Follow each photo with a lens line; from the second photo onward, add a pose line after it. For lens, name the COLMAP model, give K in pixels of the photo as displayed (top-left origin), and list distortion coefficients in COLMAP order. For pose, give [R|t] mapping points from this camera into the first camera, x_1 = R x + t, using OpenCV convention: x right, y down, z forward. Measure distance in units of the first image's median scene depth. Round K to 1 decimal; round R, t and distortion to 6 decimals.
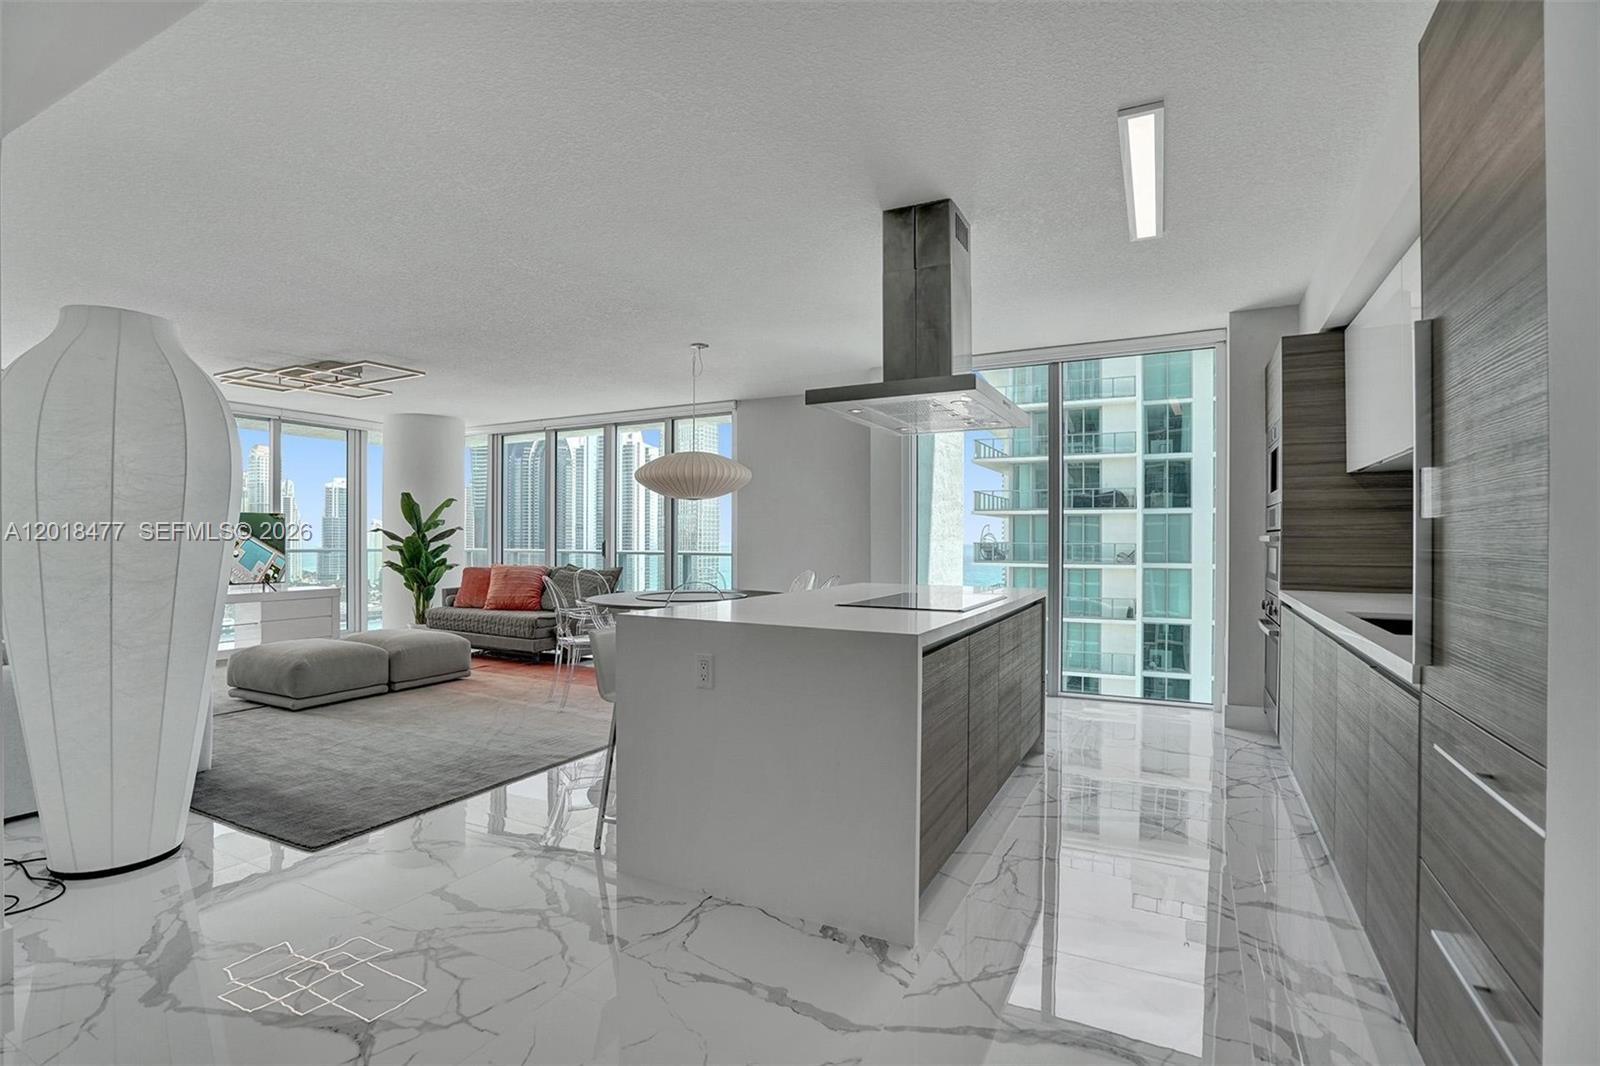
lens RADIAL K [[774.2, 0, 787.1], [0, 774.2, 540.1], [0, 0, 1]] dist [-0.056599, 0.026902]
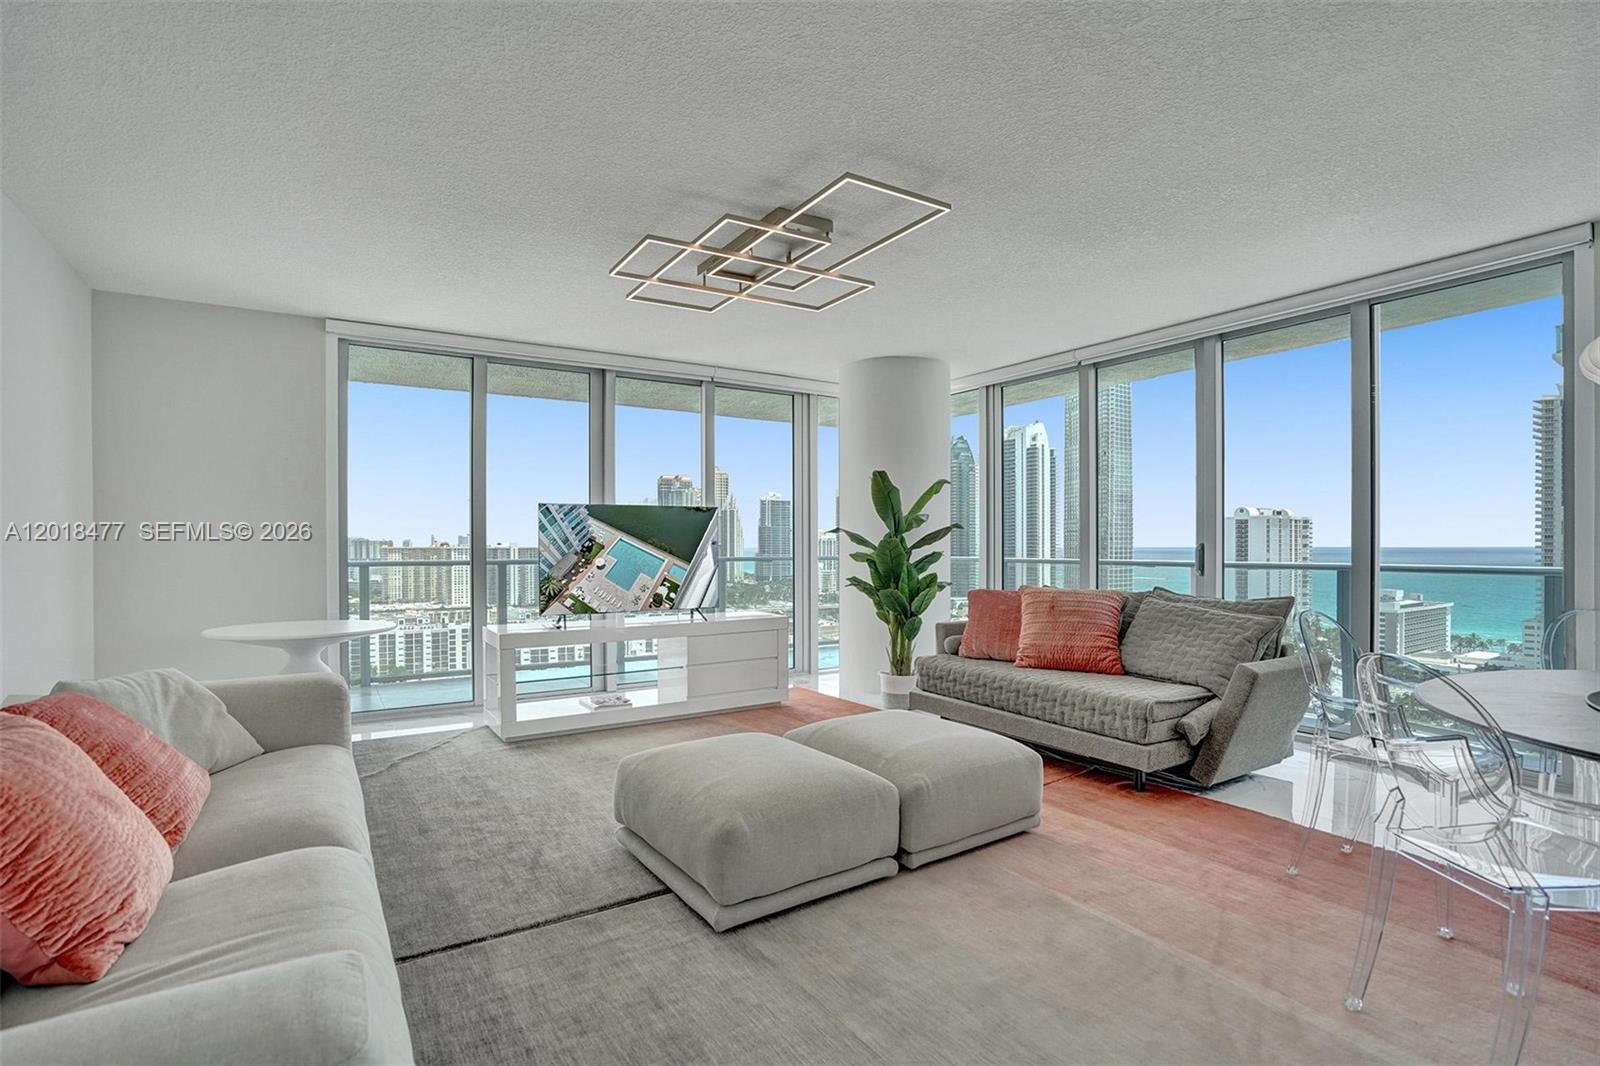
lens RADIAL K [[760.0, 0, 790.4], [0, 760.0, 547.9], [0, 0, 1]] dist [-0.062186, 0.029124]
pose [[0.874511, -0.001856, -0.485003, -0.250427], [0.003386, 0.999992, 0.002280, 0.000663], [0.484994, -0.003637, 0.874510, 0.398883]]
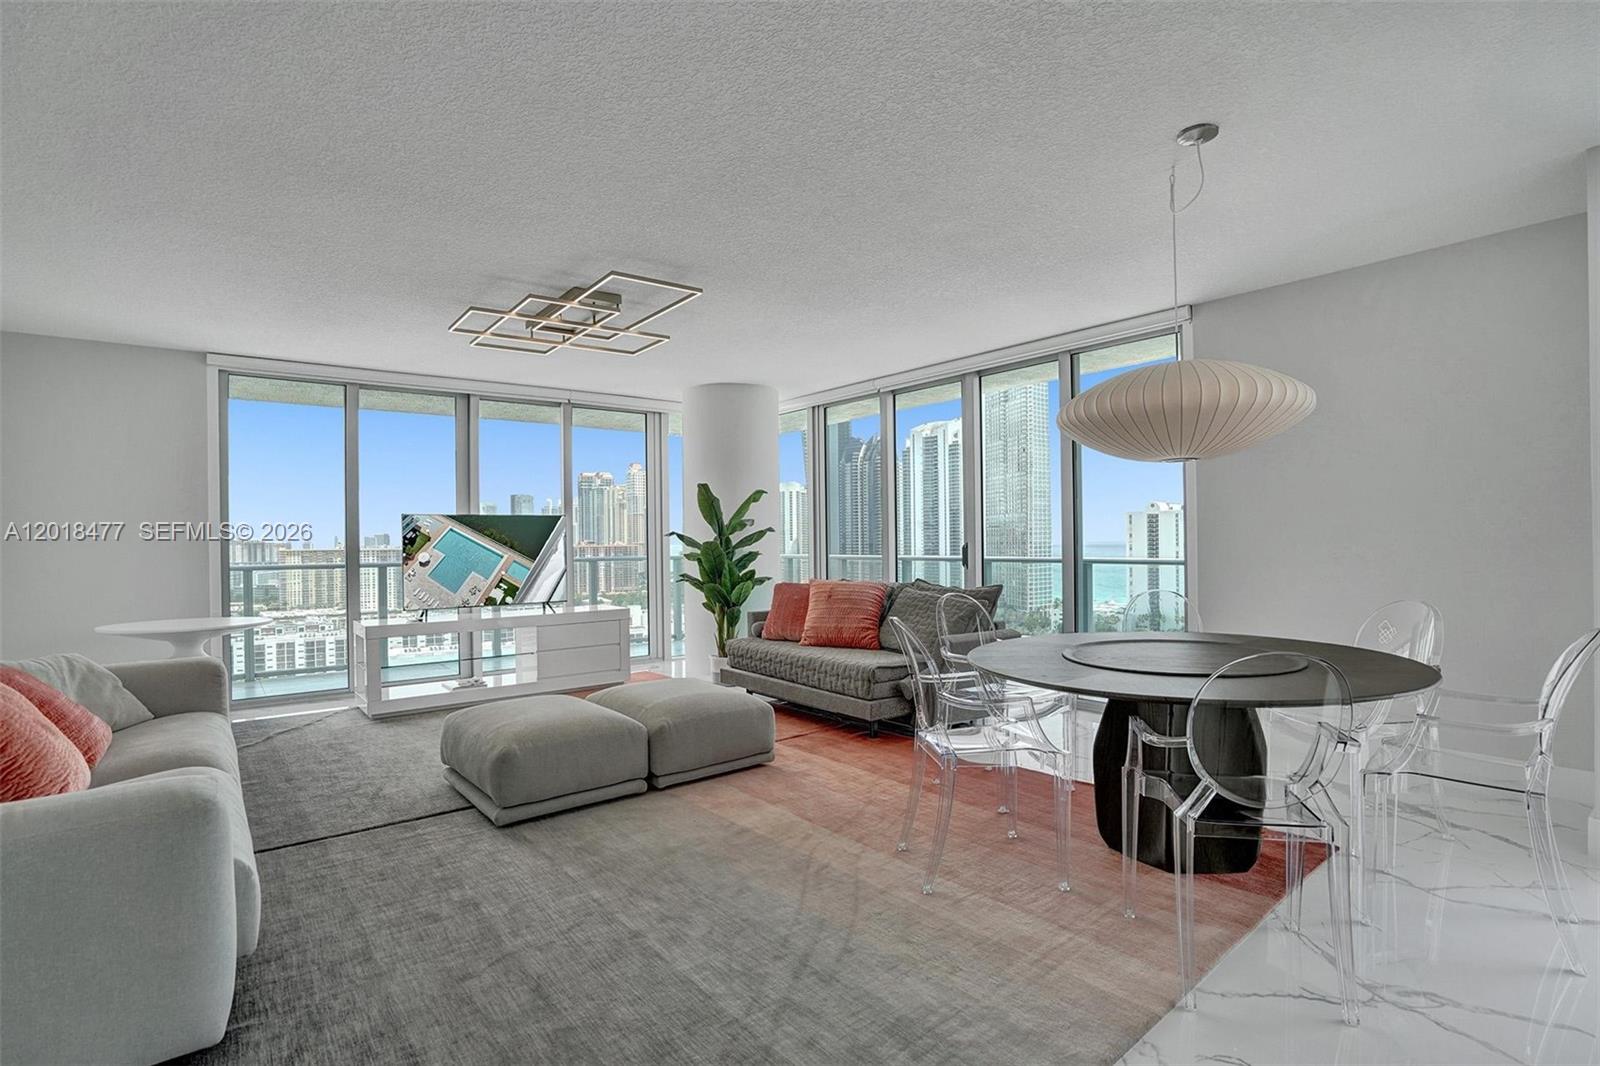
lens RADIAL K [[774.2, 0, 787.1], [0, 774.2, 540.1], [0, 0, 1]] dist [-0.056599, 0.026902]
pose [[0.914404, -0.014194, -0.404554, -0.111383], [0.013786, 0.999897, -0.003922, -0.002203], [0.404568, -0.001991, 0.914506, 0.327065]]
